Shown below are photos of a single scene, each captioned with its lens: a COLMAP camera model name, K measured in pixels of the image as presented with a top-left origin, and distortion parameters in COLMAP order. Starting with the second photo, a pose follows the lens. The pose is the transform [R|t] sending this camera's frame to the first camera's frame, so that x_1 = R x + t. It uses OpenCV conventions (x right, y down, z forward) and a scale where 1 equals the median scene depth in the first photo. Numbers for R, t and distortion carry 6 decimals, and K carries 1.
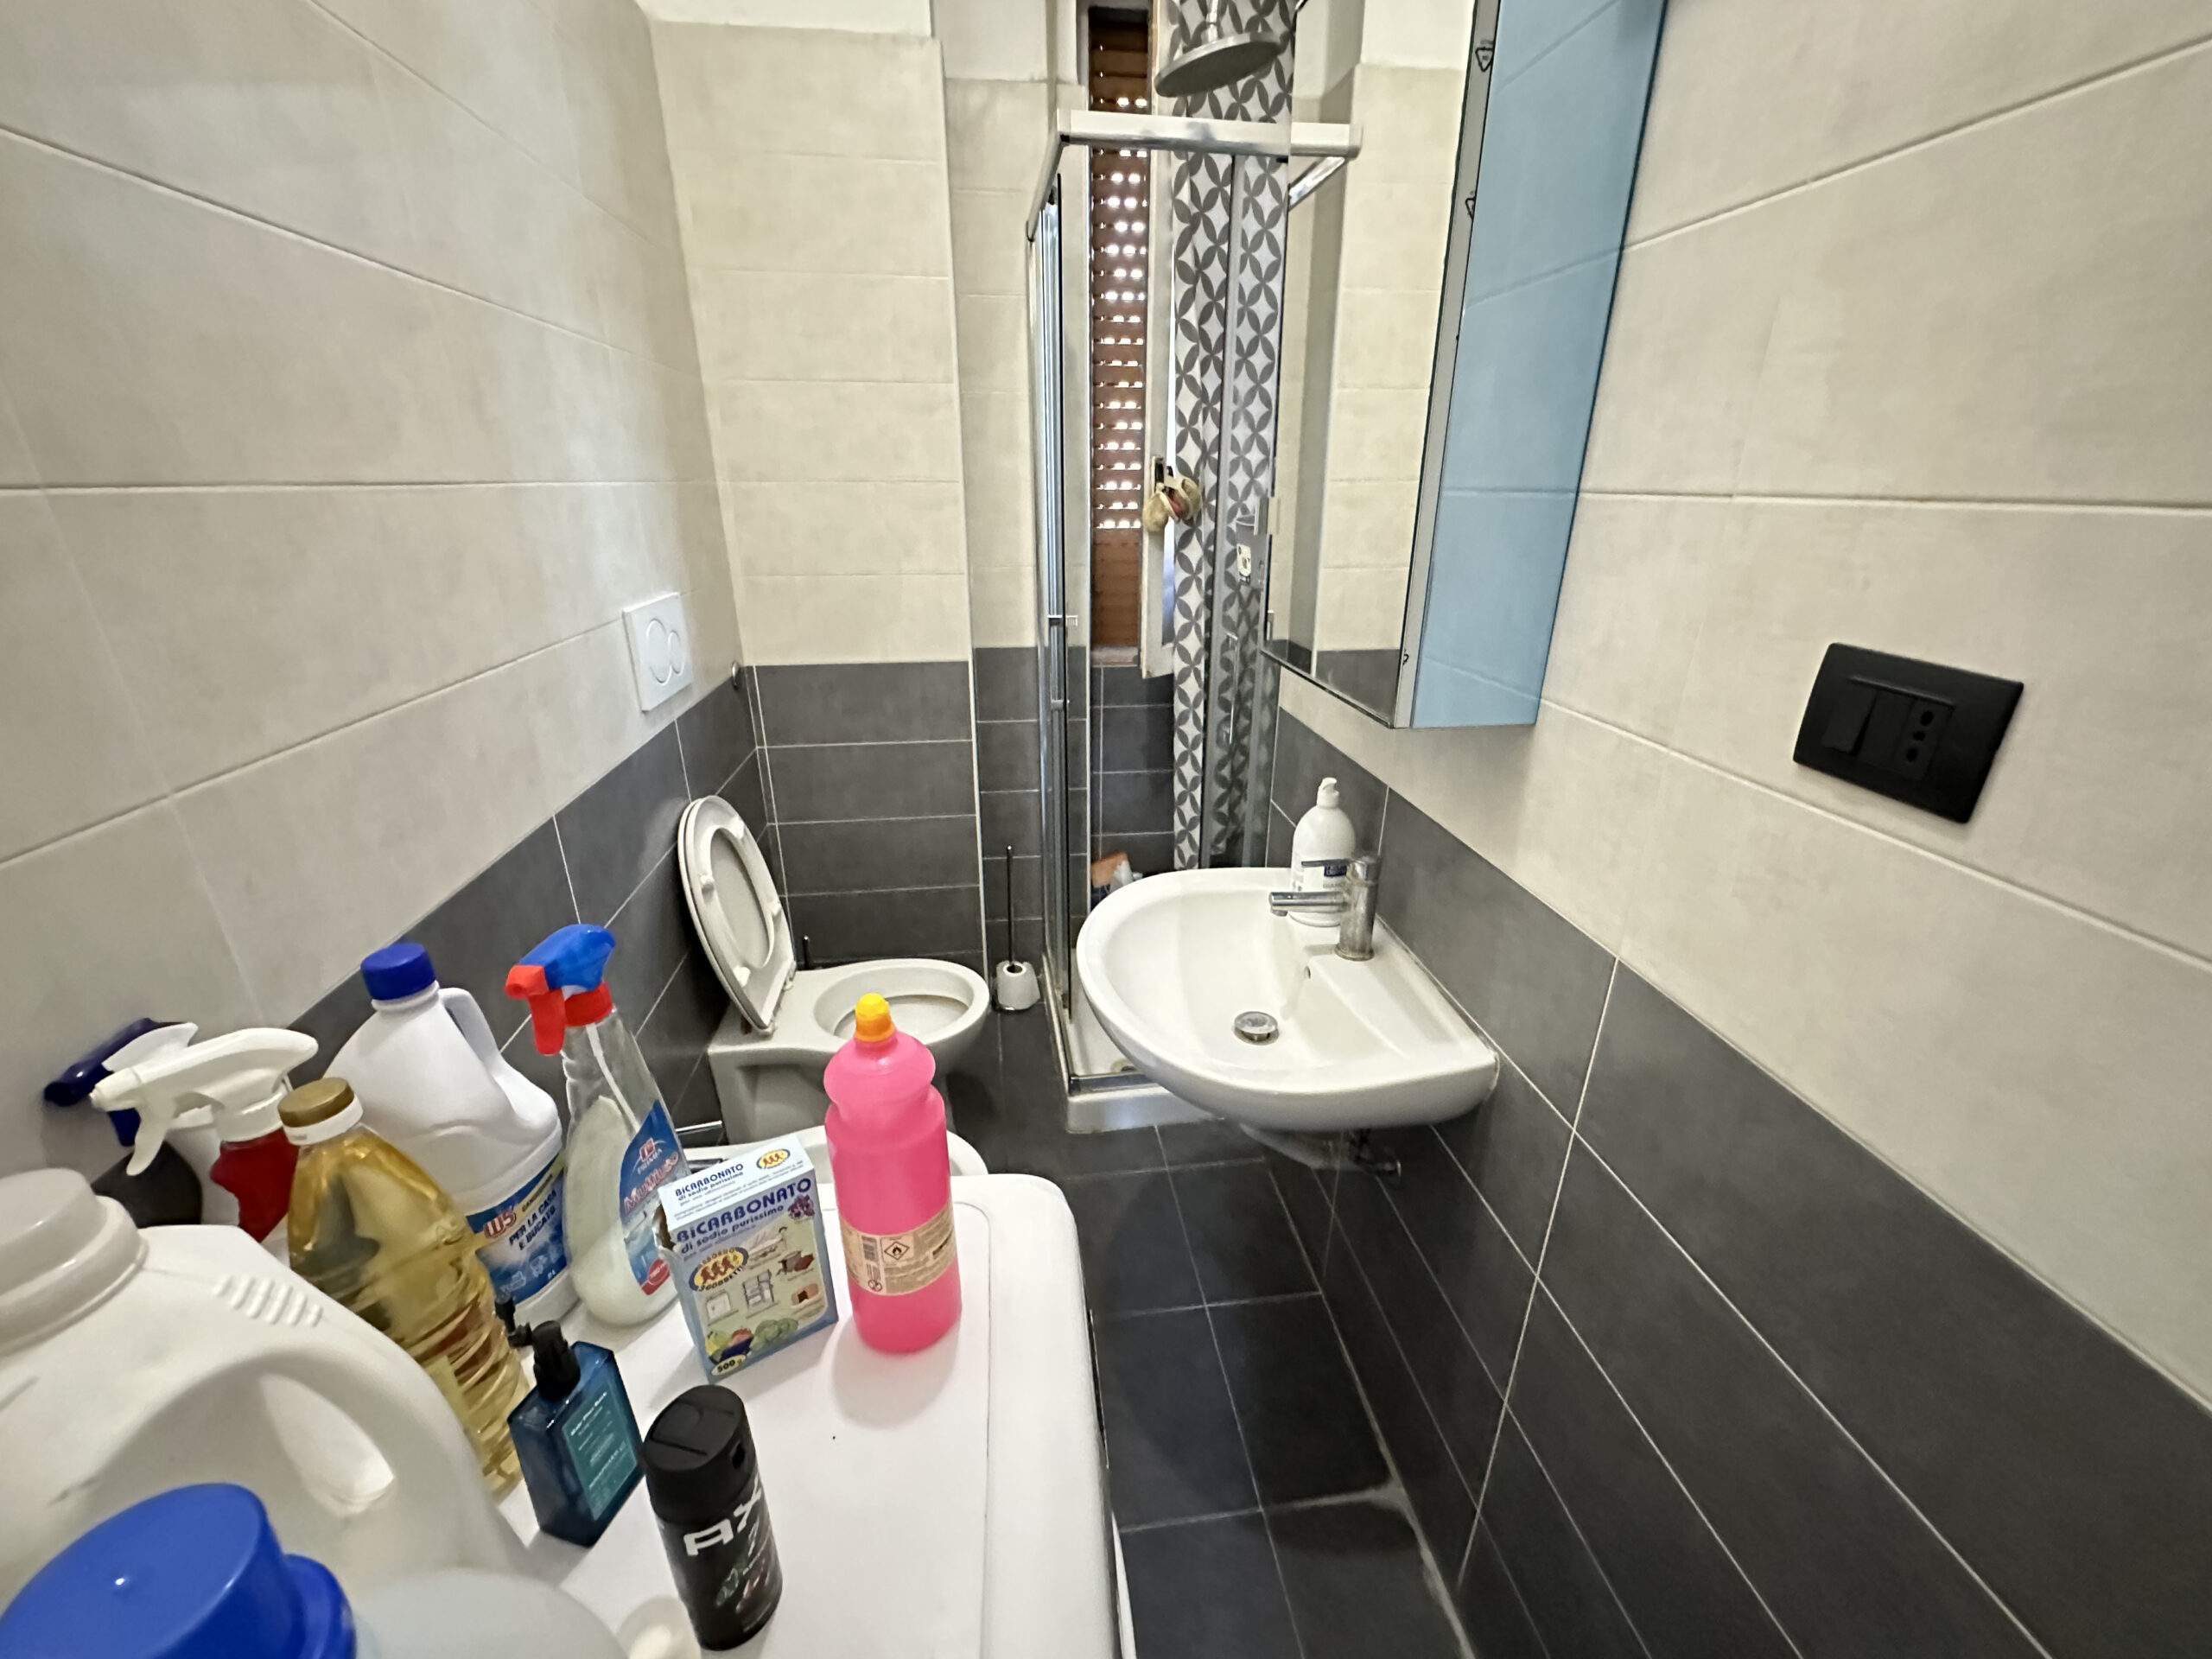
lens RADIAL K [[880.8, 0, 1104.8], [0, 880.8, 830.5], [0, 0, 1]] dist [-0.006579, 0.001355]
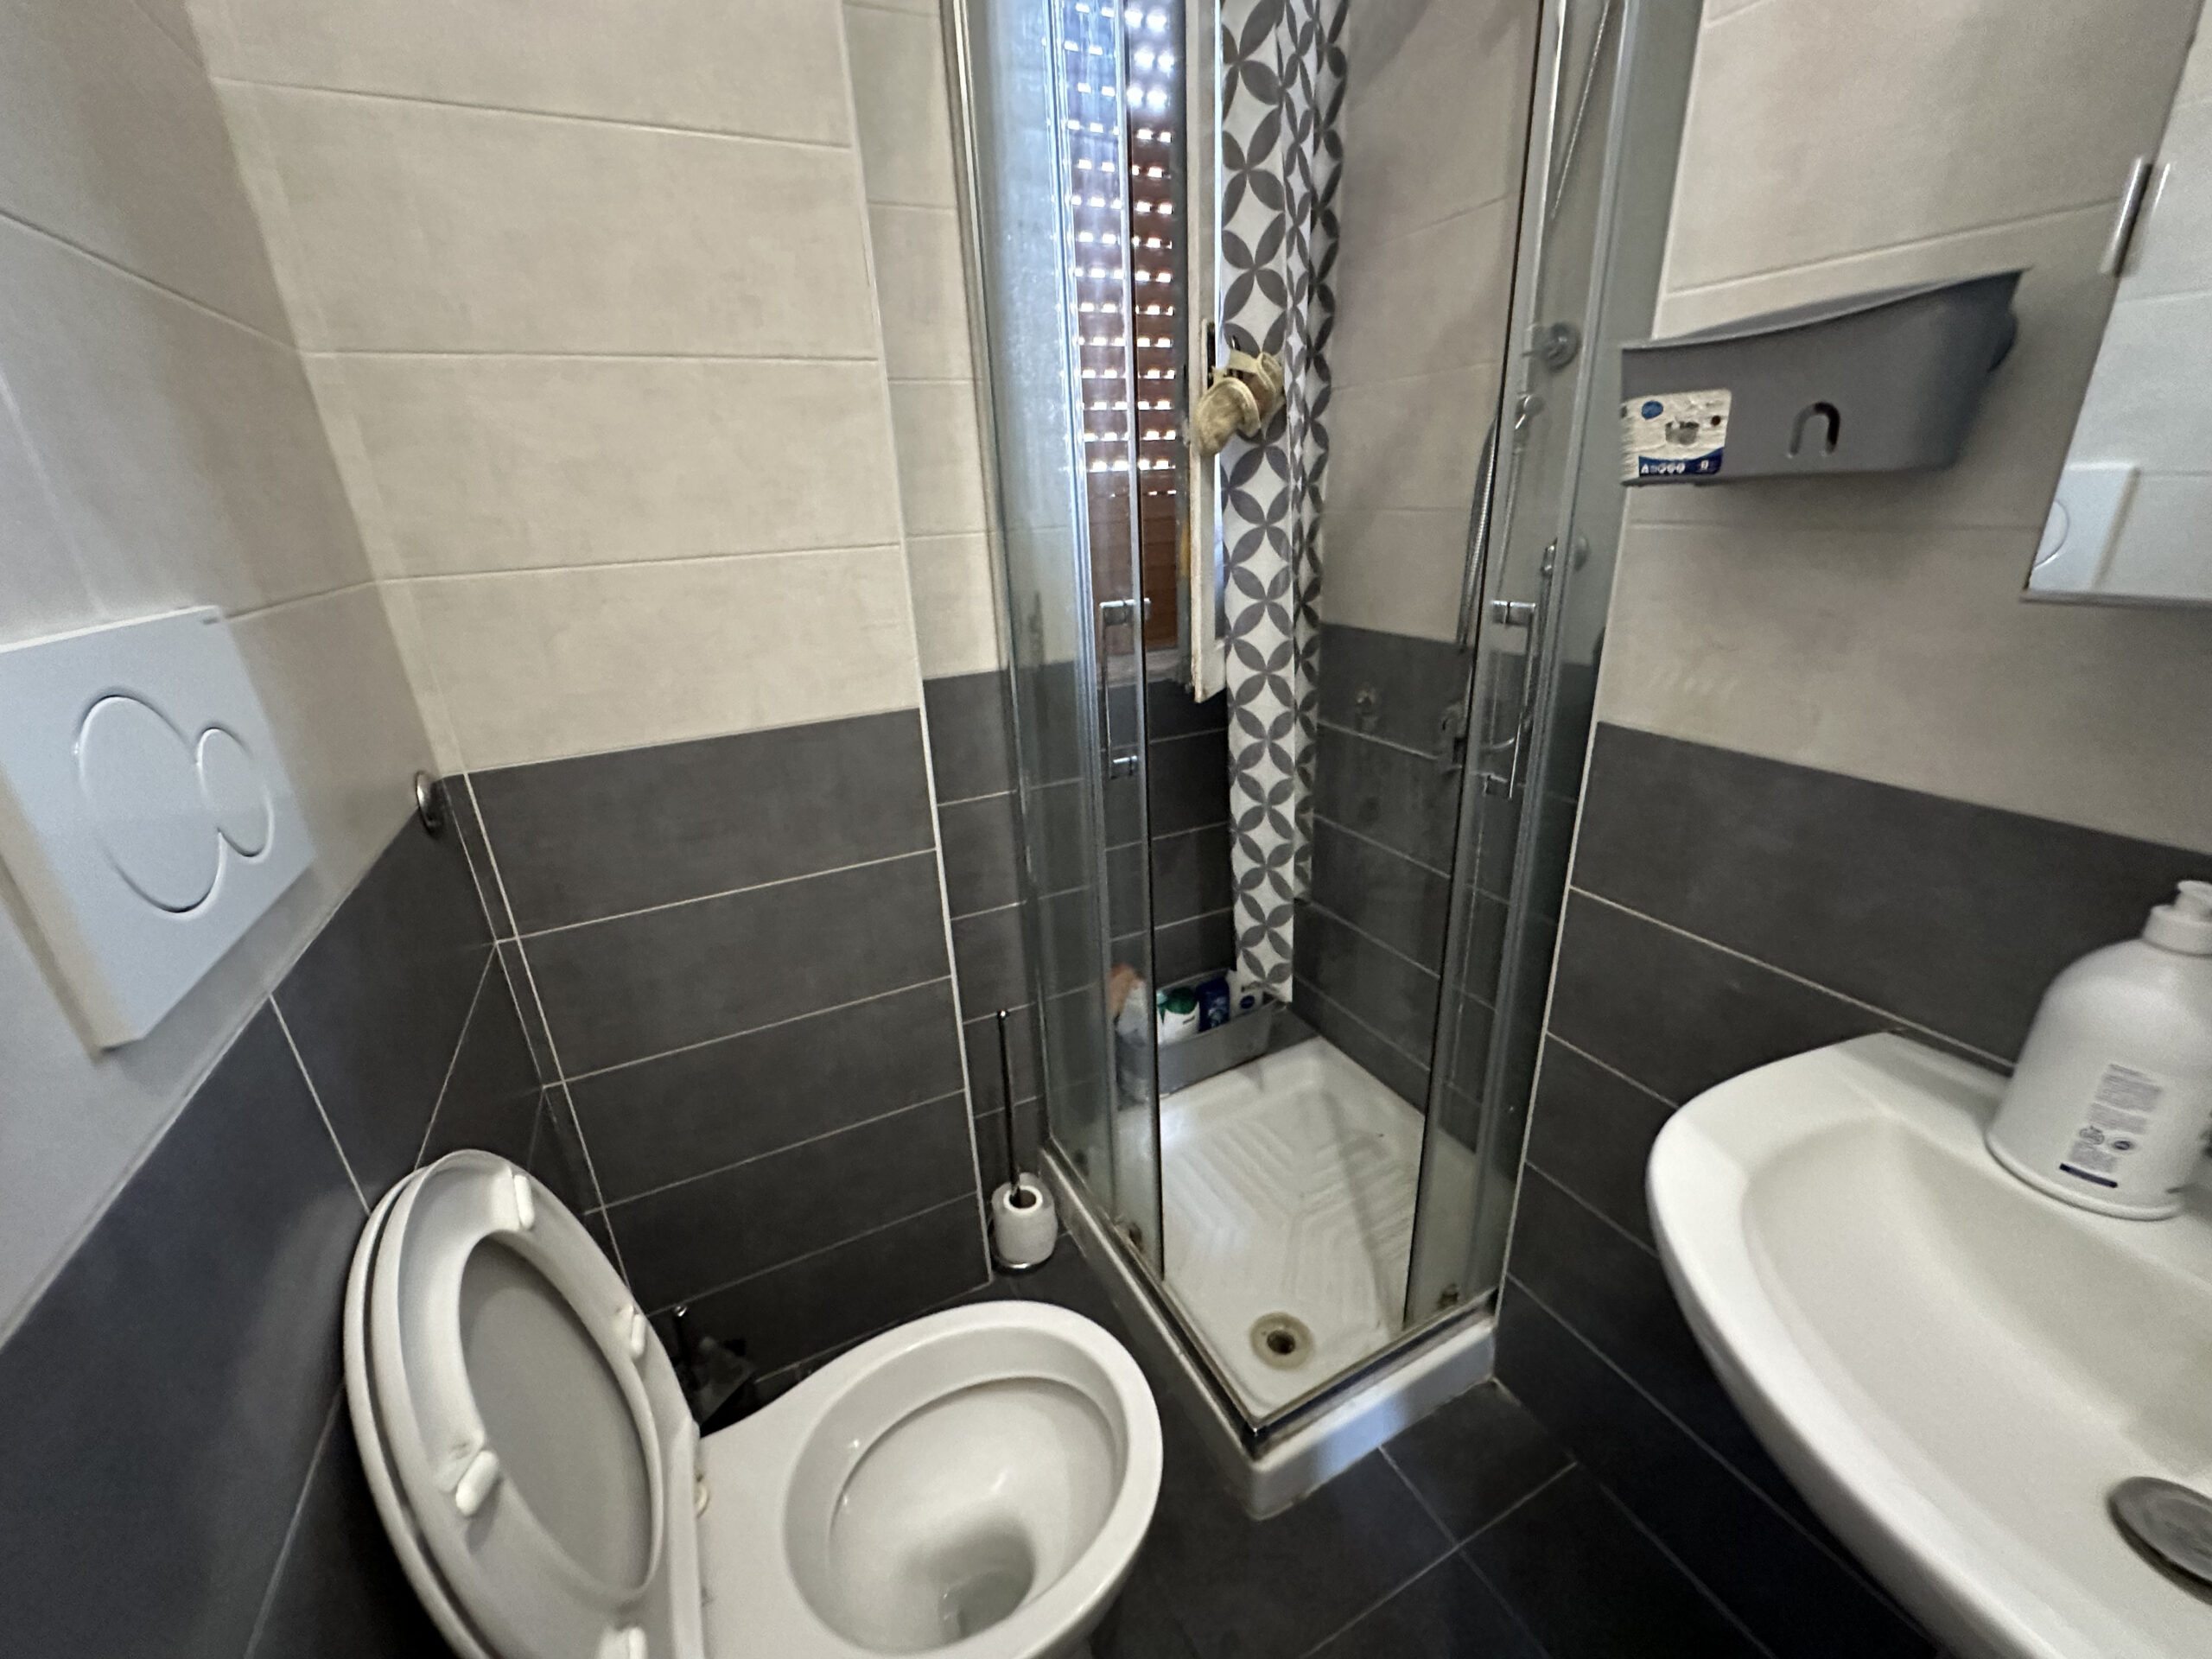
lens RADIAL K [[880.8, 0, 1106.8], [0, 880.8, 830.6], [0, 0, 1]] dist [-0.006579, 0.001355]
pose [[0.944814, -0.158131, 0.286917, -0.266730], [0.162978, 0.986604, 0.007072, -0.129767], [-0.284192, 0.040079, 0.957929, 0.571978]]
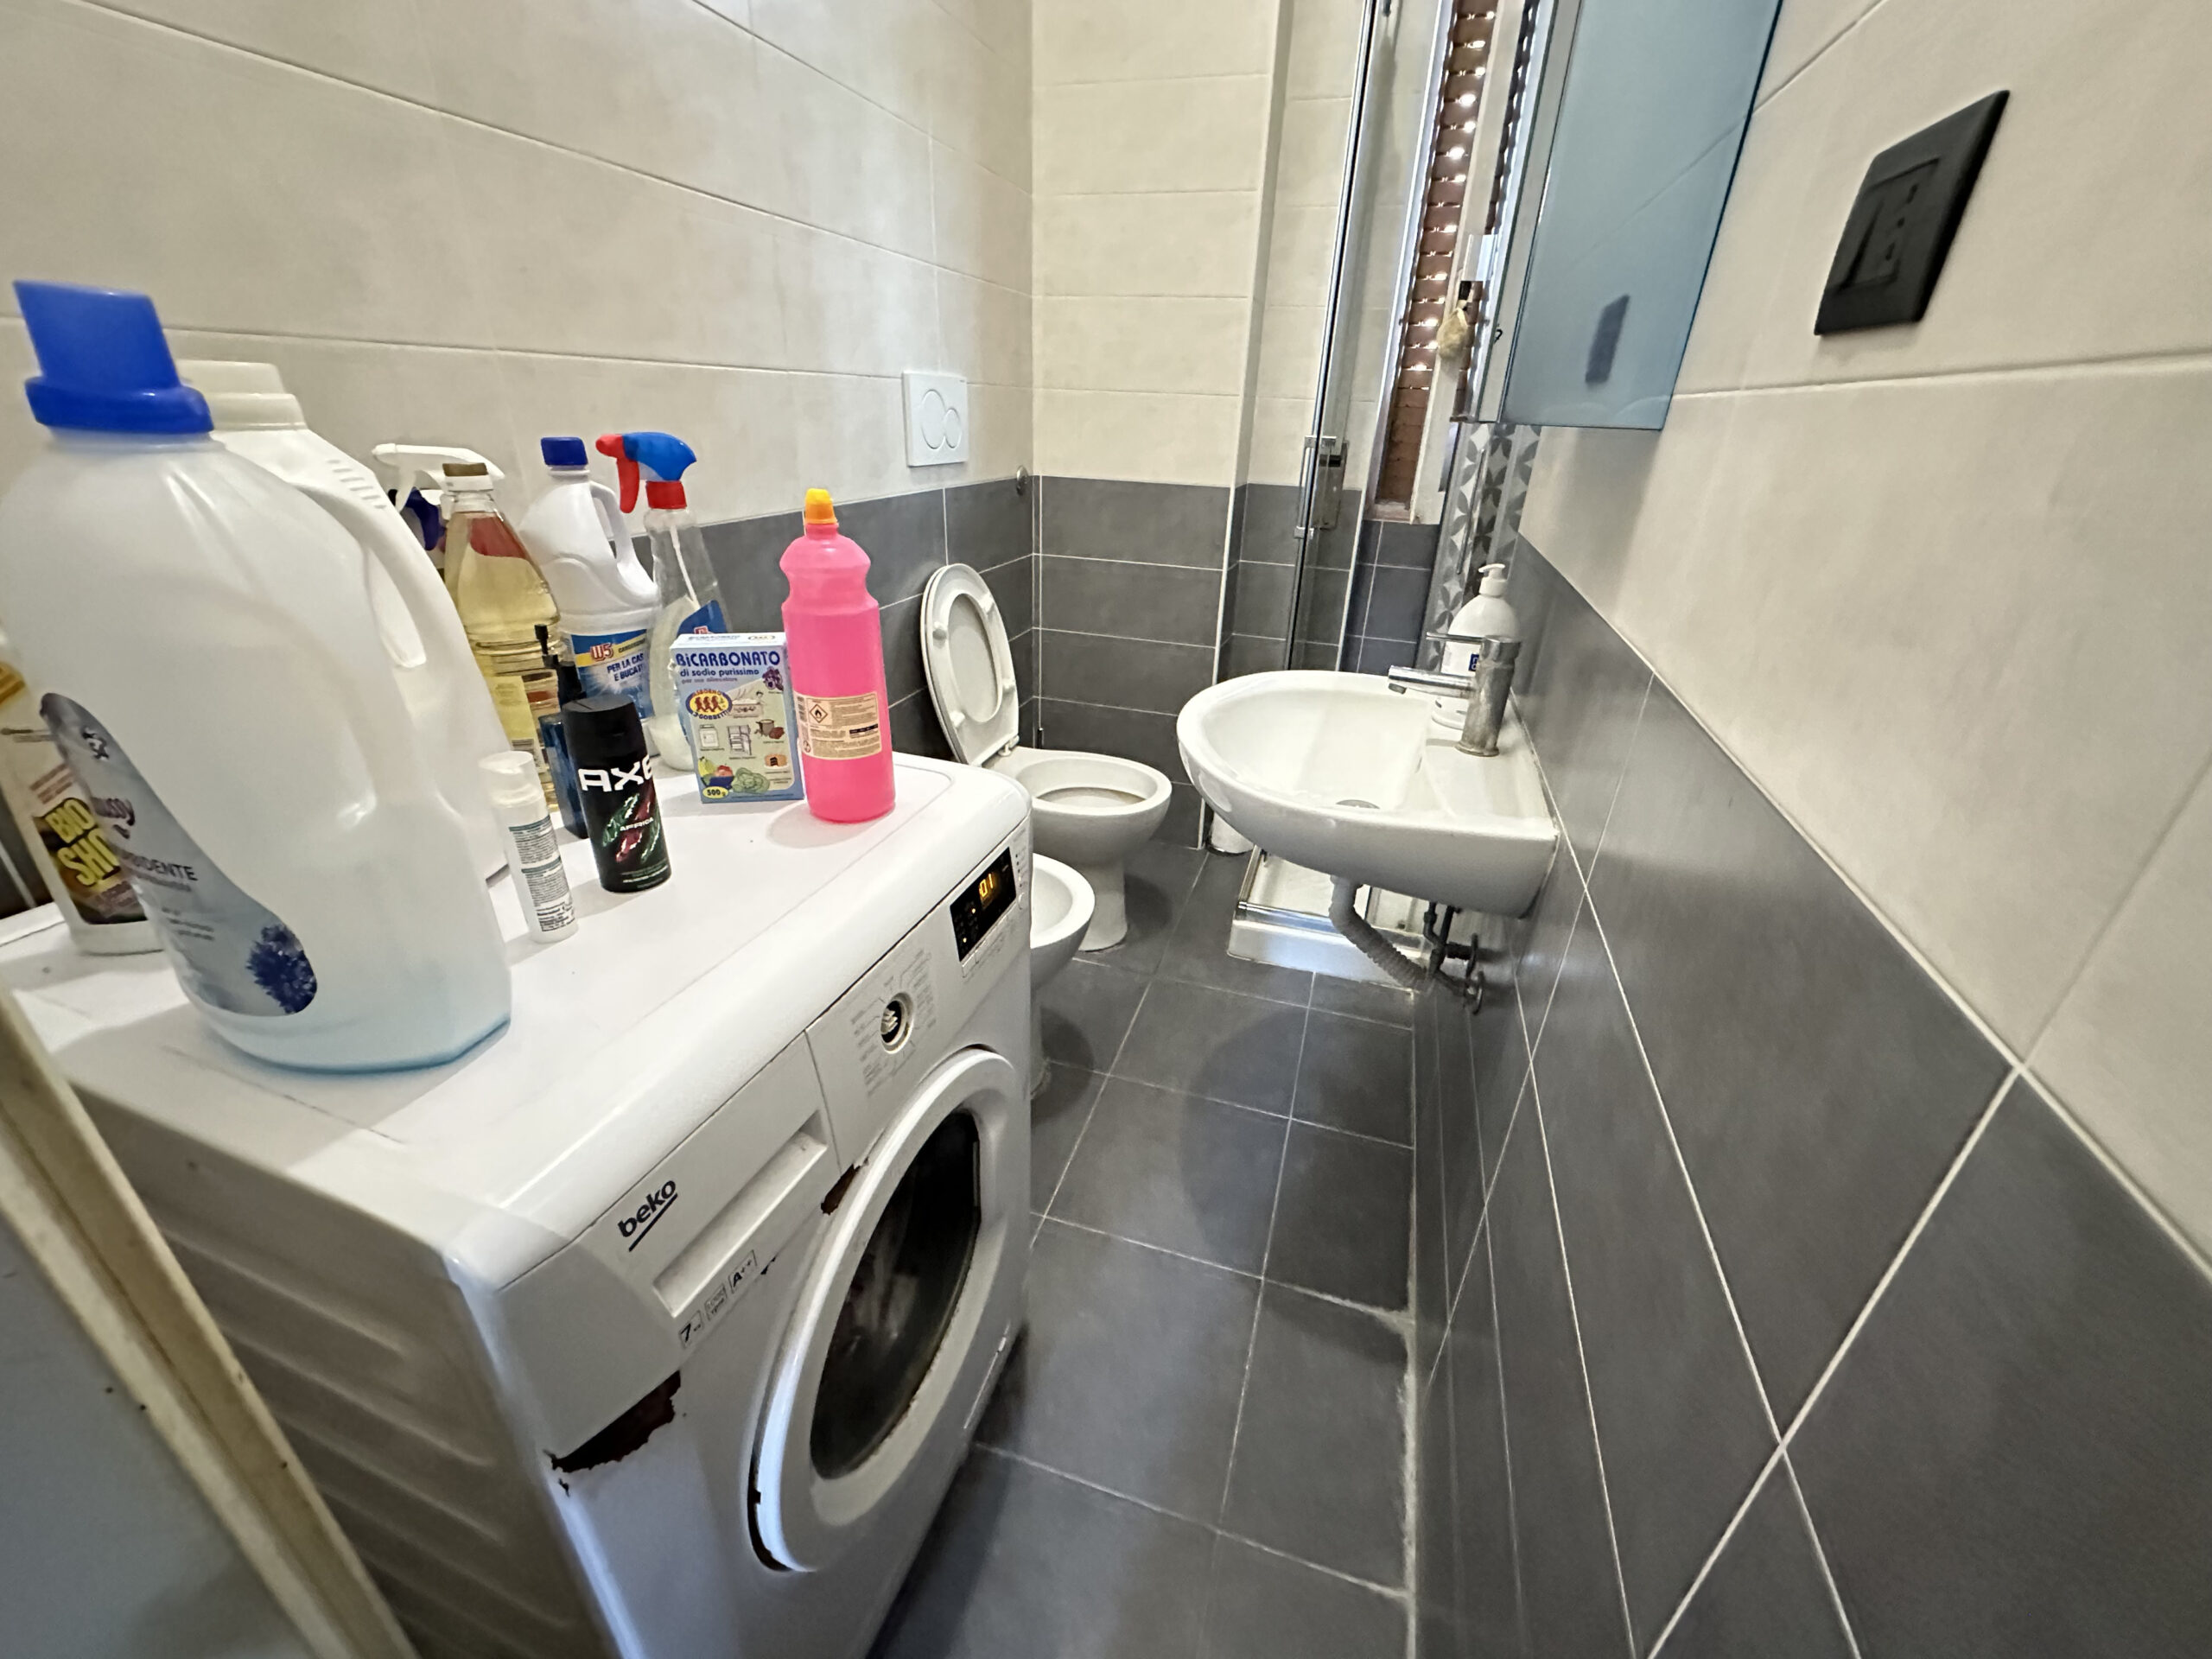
lens RADIAL K [[880.8, 0, 1108.4], [0, 880.8, 830.3], [0, 0, 1]] dist [-0.006579, 0.001355]
pose [[0.906475, 0.209050, -0.366880, 0.216059], [-0.185307, 0.977658, 0.099224, 0.150249], [0.379426, -0.021959, 0.924961, -0.001712]]
